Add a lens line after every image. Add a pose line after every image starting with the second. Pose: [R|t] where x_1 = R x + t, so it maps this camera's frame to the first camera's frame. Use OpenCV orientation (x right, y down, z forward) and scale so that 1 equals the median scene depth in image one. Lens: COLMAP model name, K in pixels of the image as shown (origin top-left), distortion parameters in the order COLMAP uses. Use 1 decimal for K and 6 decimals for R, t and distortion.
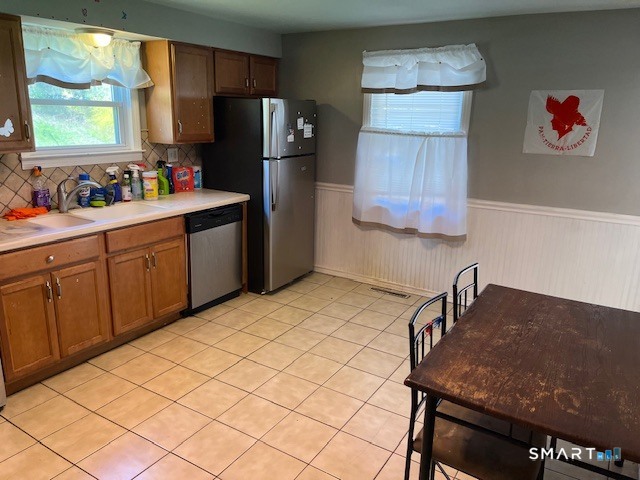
lens RADIAL K [[477.9, 0, 320.0], [0, 477.9, 240.0], [0, 0, 1]] dist [0.075130, -0.093317]
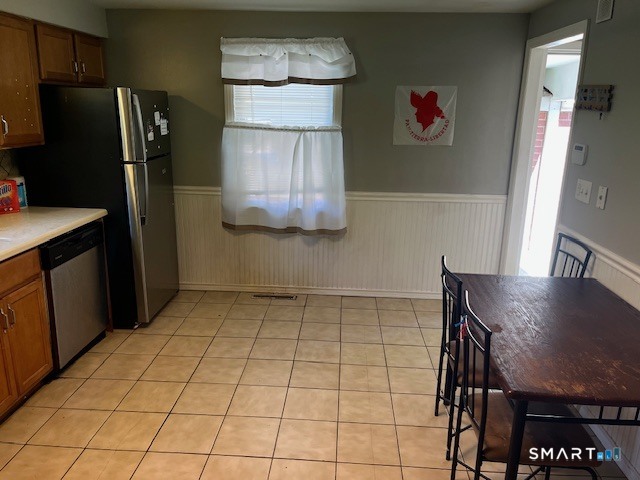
lens RADIAL K [[477.9, 0, 320.0], [0, 477.9, 240.0], [0, 0, 1]] dist [0.075130, -0.093317]
pose [[0.879031, -0.129706, 0.458781, -0.217340], [0.122766, 0.991412, 0.045069, -0.037380], [-0.460687, 0.016706, 0.887406, 0.131546]]
